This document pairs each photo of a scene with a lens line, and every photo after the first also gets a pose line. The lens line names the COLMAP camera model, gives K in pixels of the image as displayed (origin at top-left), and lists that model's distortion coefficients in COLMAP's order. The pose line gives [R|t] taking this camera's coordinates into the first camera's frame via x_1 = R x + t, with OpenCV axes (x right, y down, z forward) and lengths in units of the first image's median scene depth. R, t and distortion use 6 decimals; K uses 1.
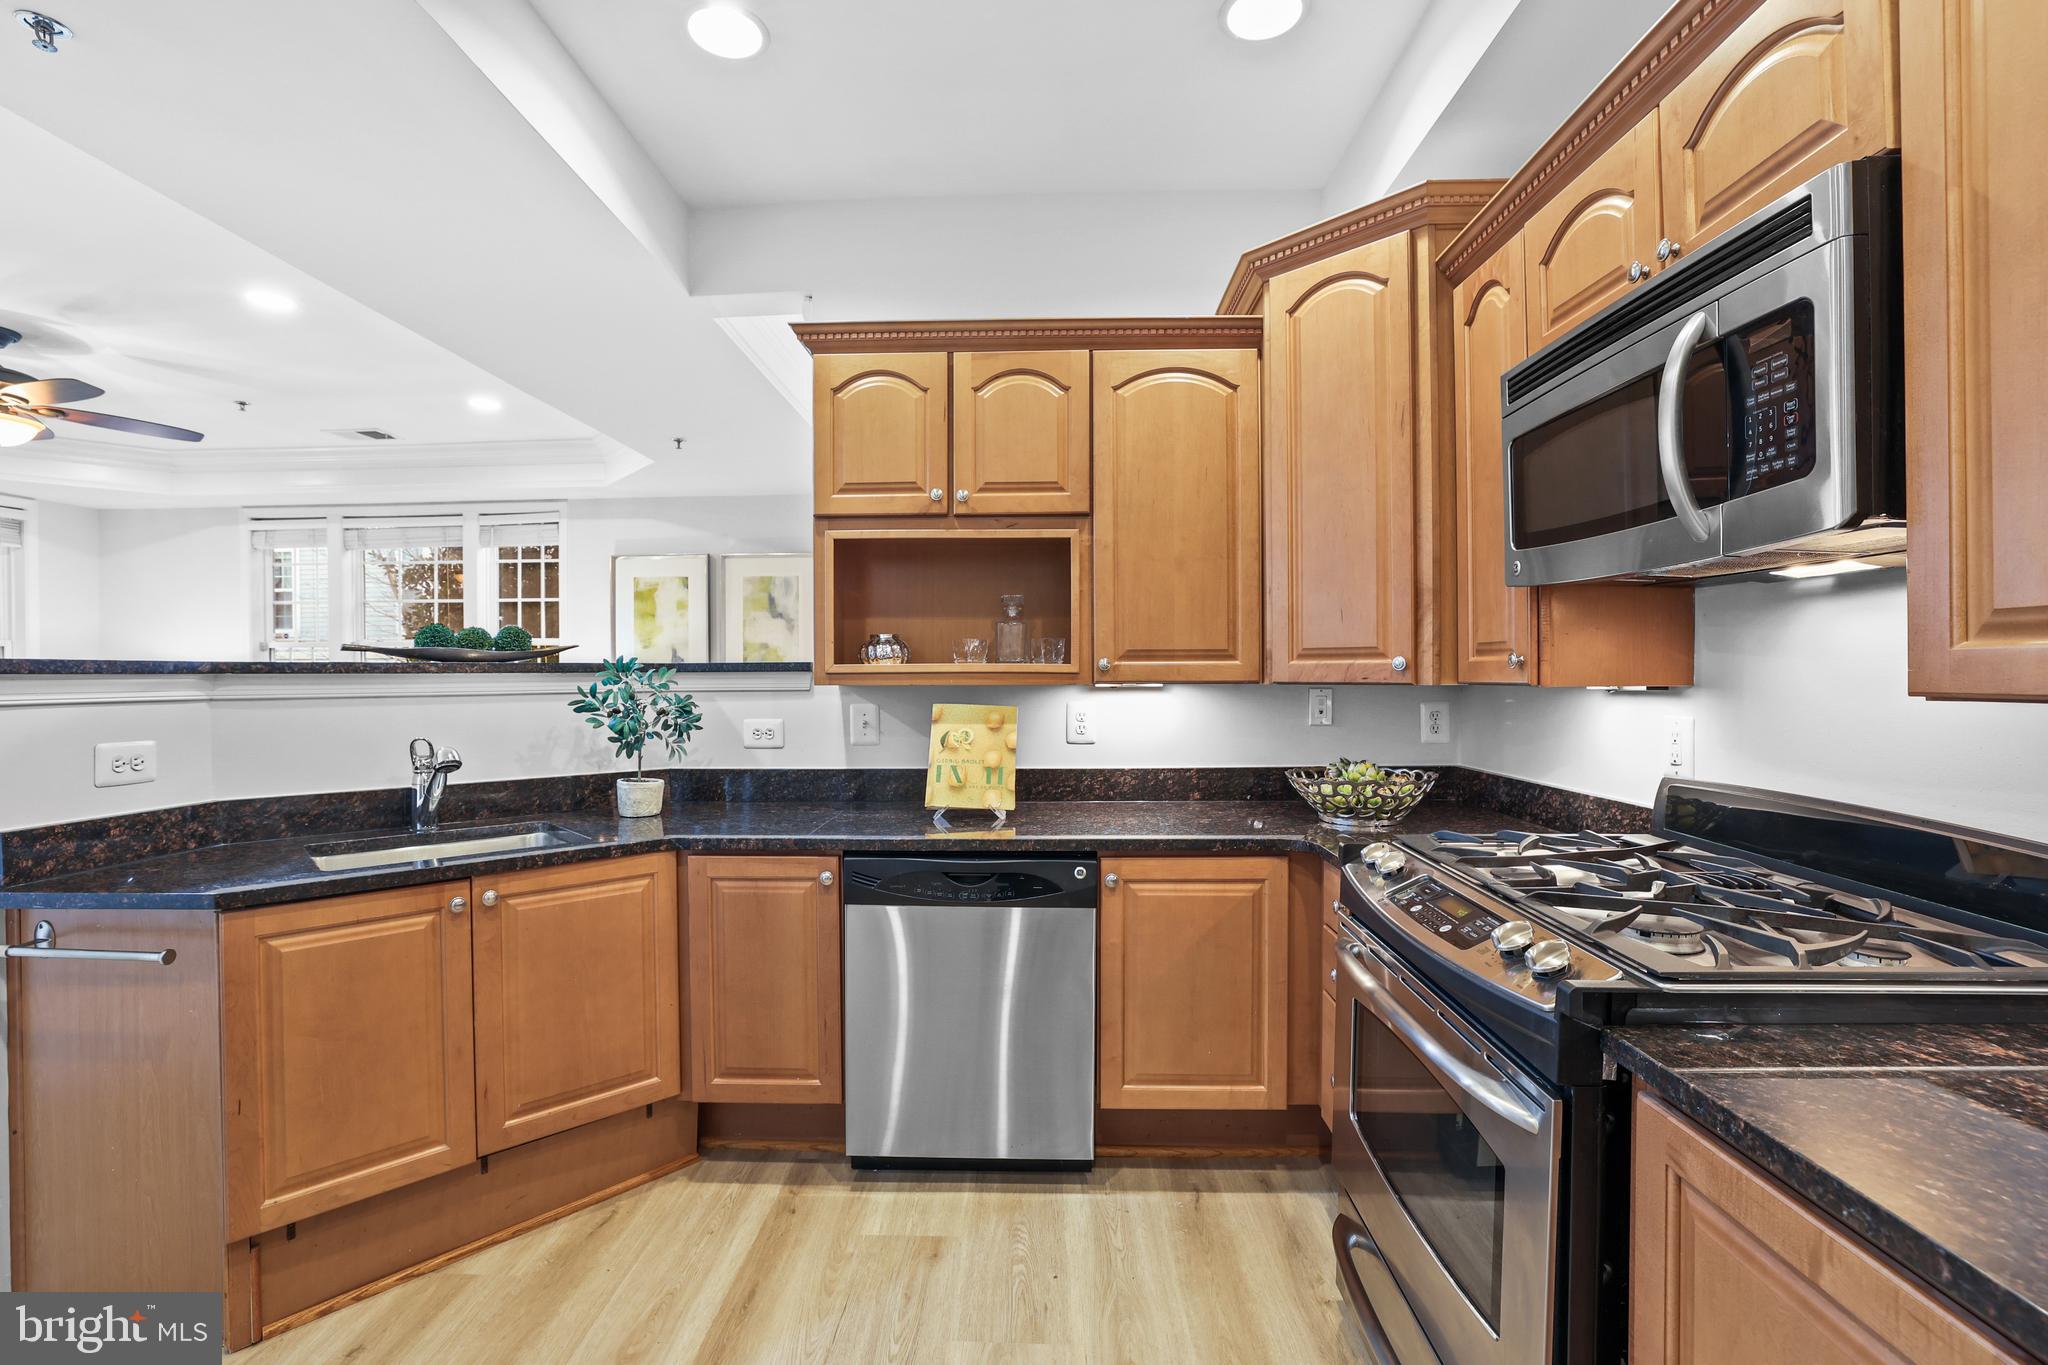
lens RADIAL K [[878.4, 0, 1018.5], [0, 878.4, 680.9], [0, 0, 1]] dist [-0.053189, 0.020257]
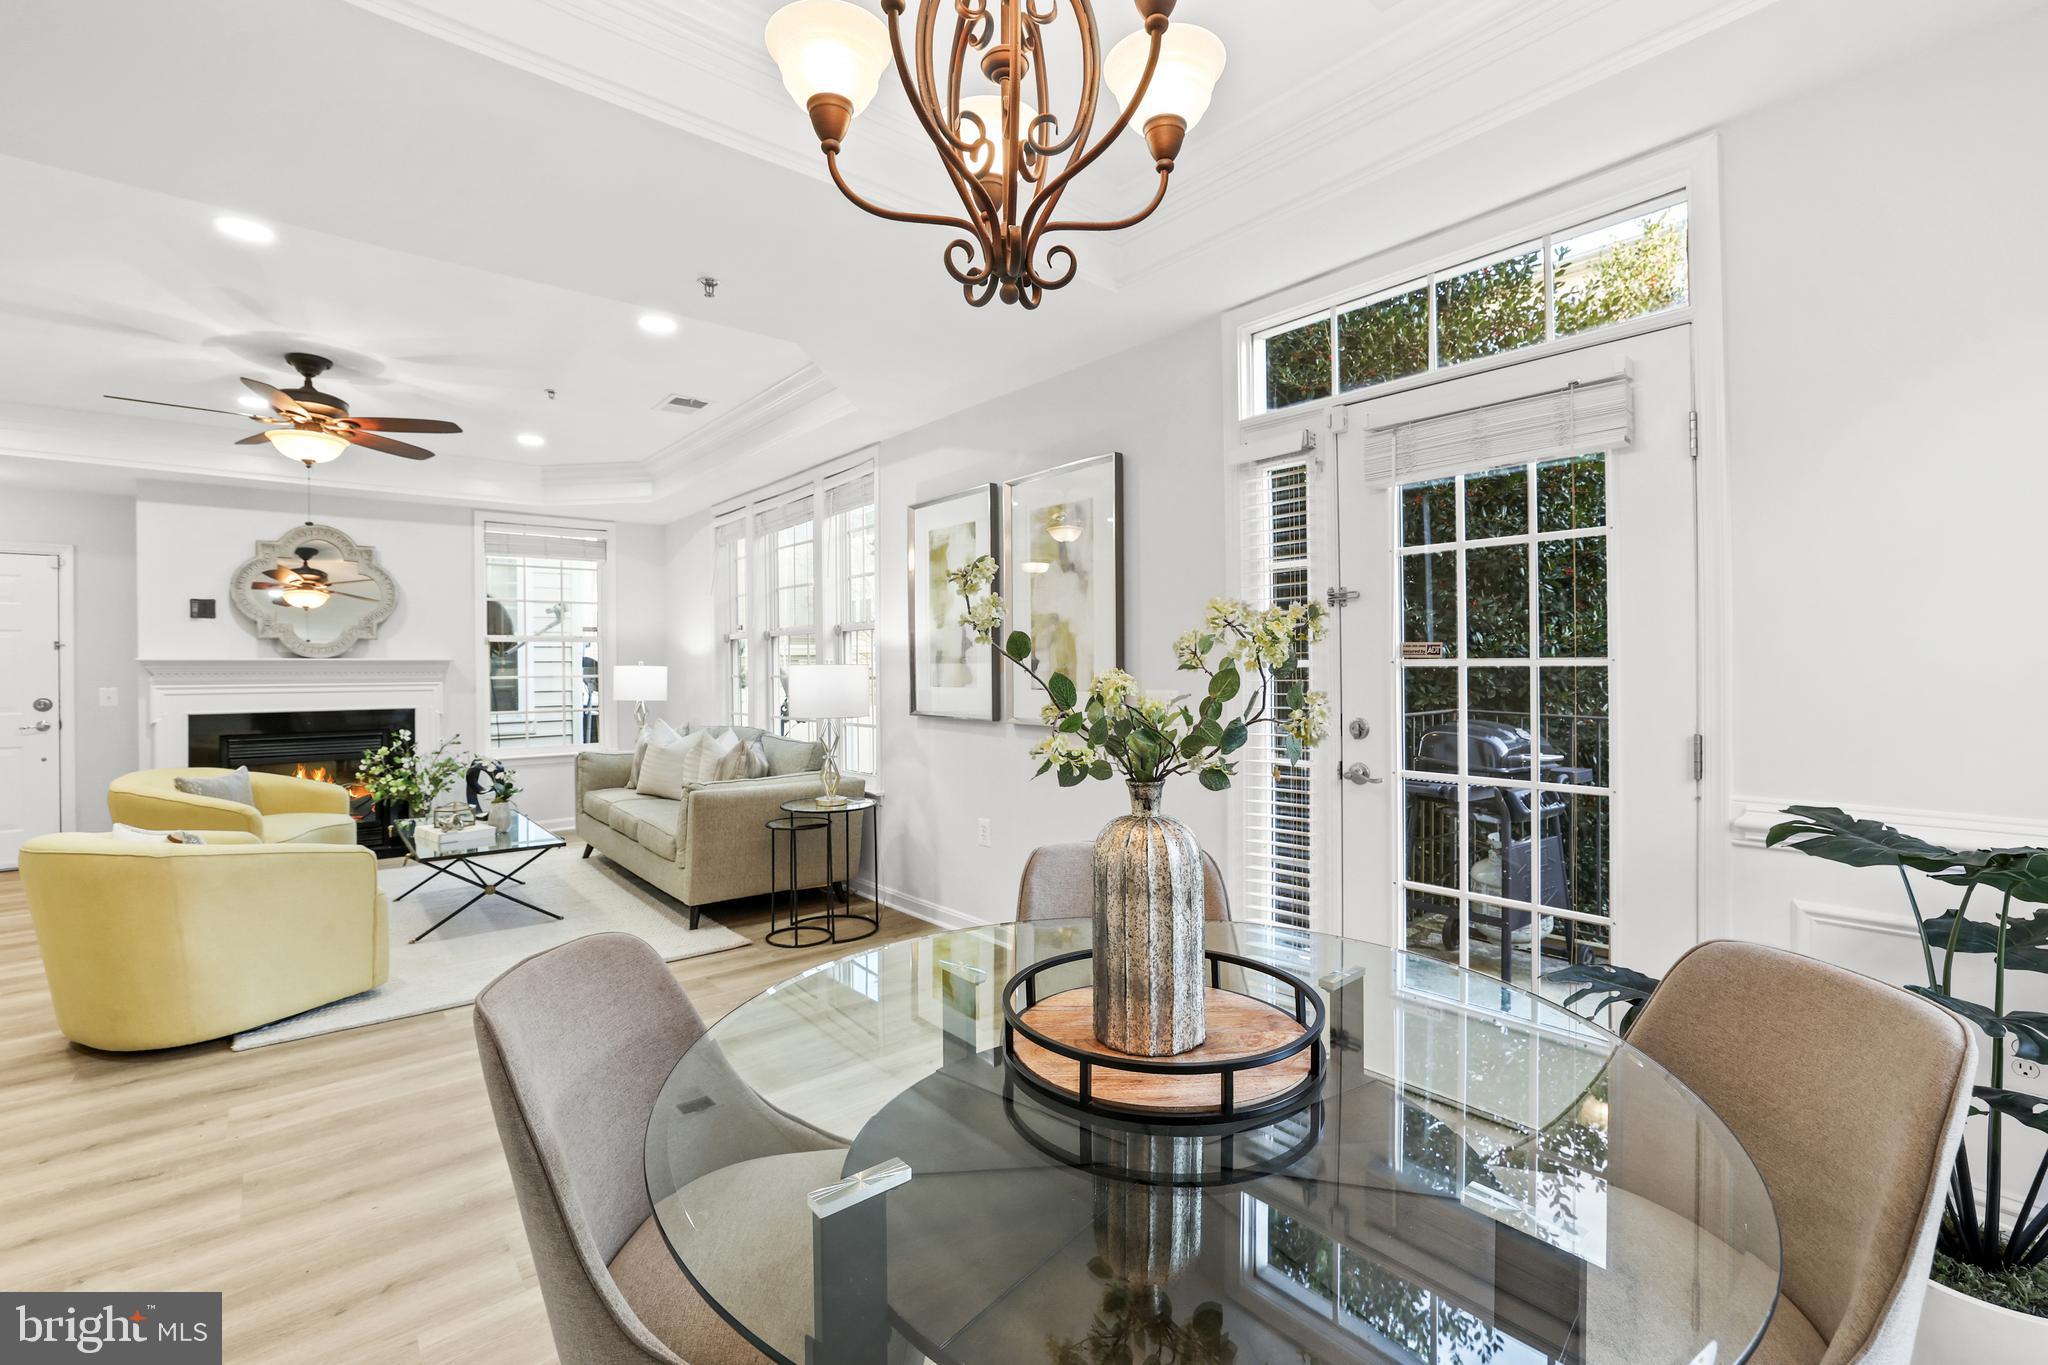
lens RADIAL K [[887.4, 0, 1007.5], [0, 887.4, 709.6], [0, 0, 1]] dist [-0.052131, 0.020652]
pose [[0.657854, 0.037502, -0.752211, 0.433368], [-0.005618, 0.998976, 0.044891, -0.009240], [0.753124, -0.025306, 0.657391, 1.477439]]
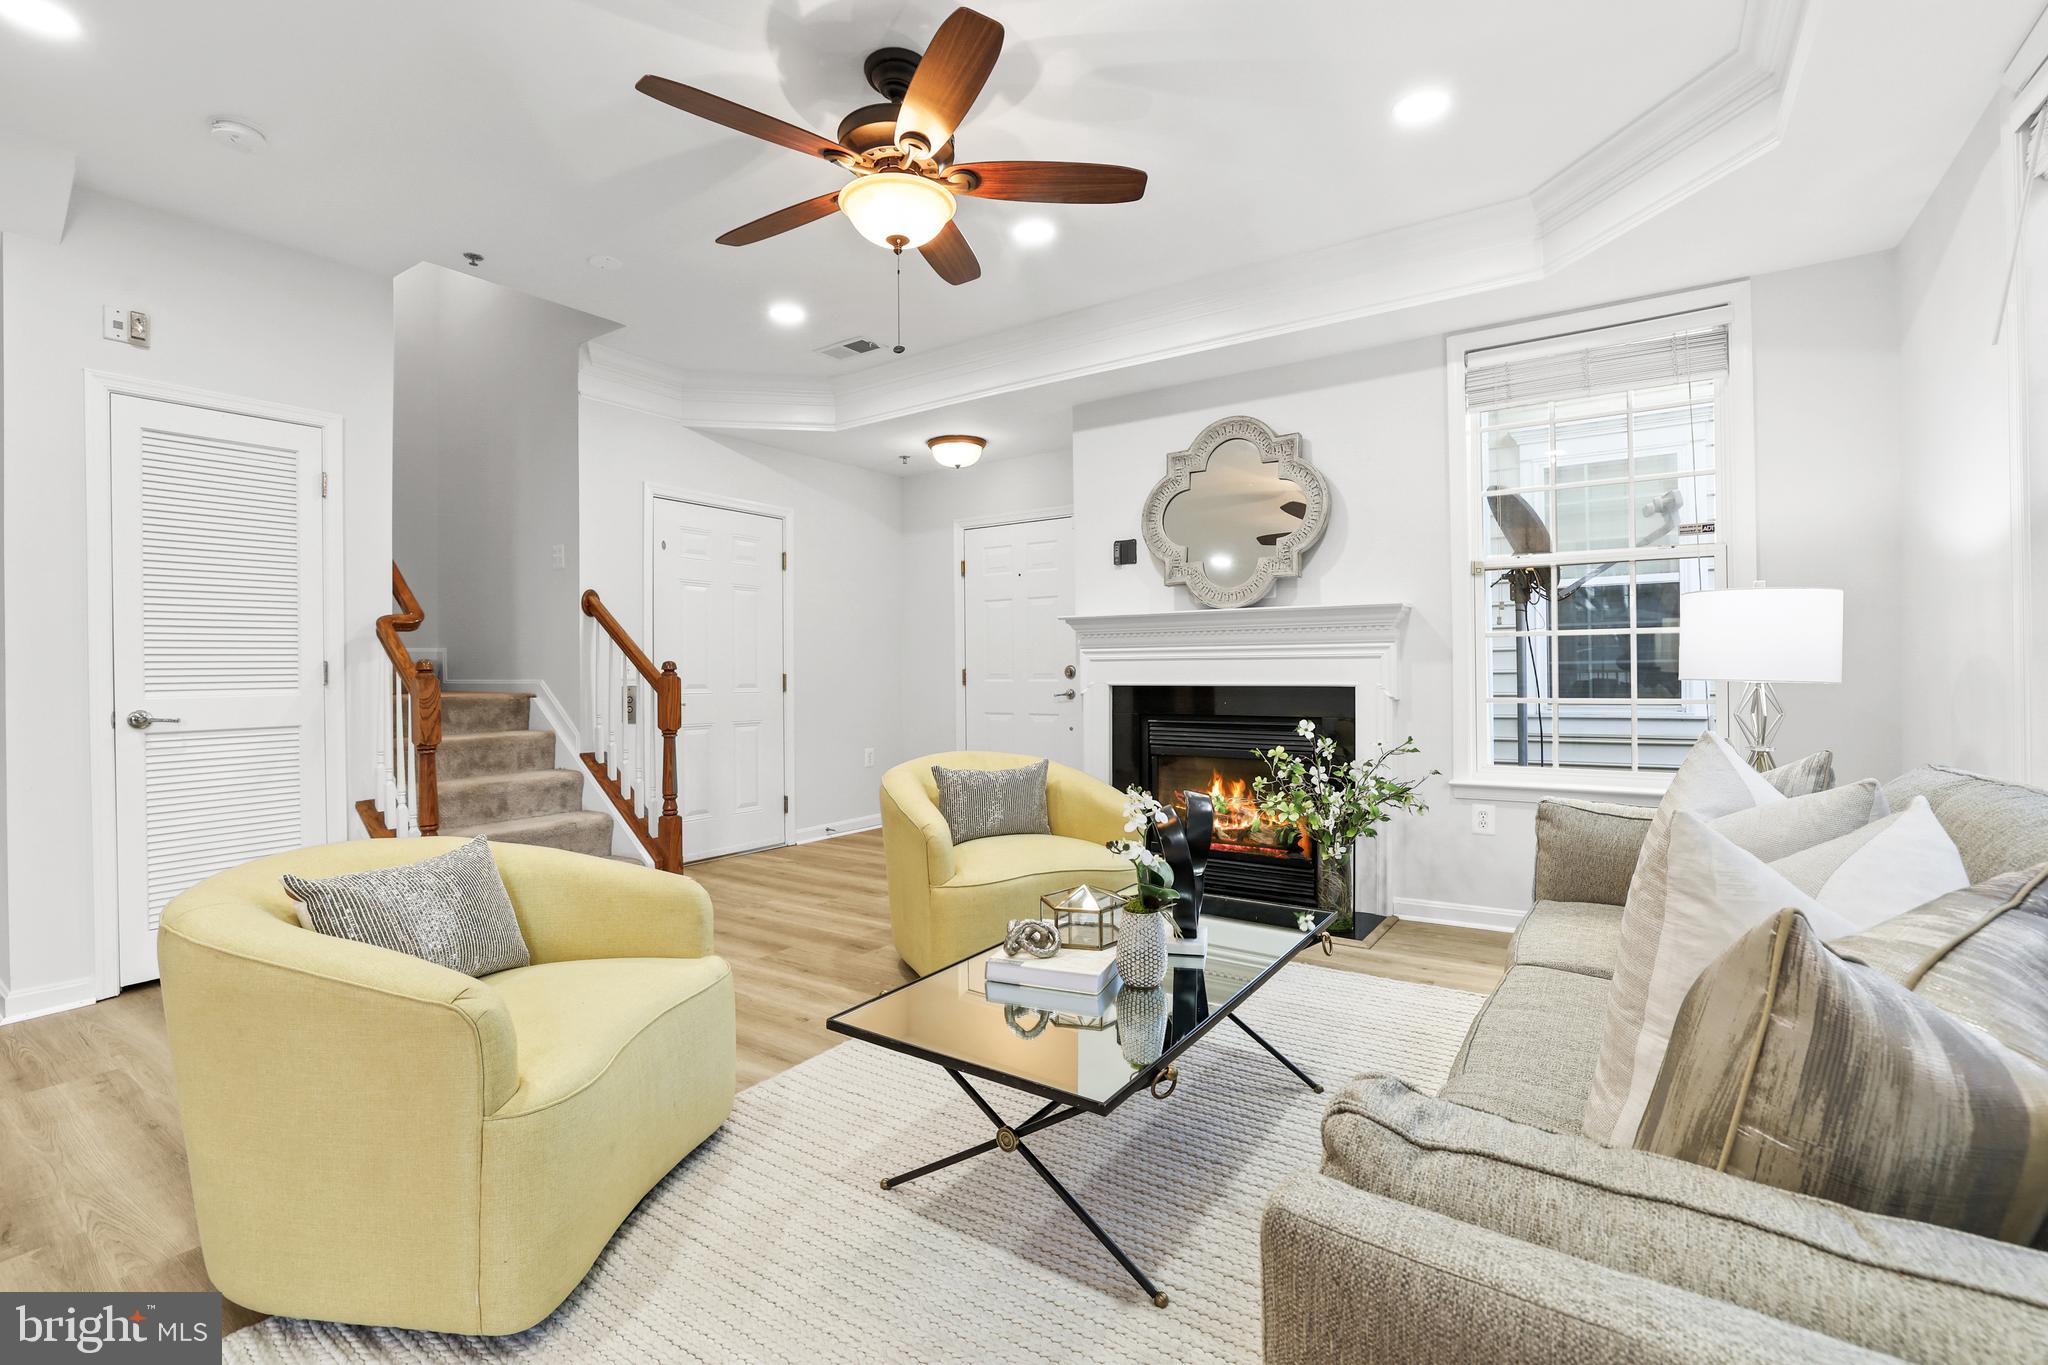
lens RADIAL K [[909.5, 0, 1066.5], [0, 909.5, 655.4], [0, 0, 1]] dist [-0.001408, -0.000090]
pose [[-0.513939, 0.005179, -0.857811, -1.110693], [0.008367, 0.999964, 0.001024, 0.057636], [0.857786, -0.006651, -0.513964, 2.321957]]
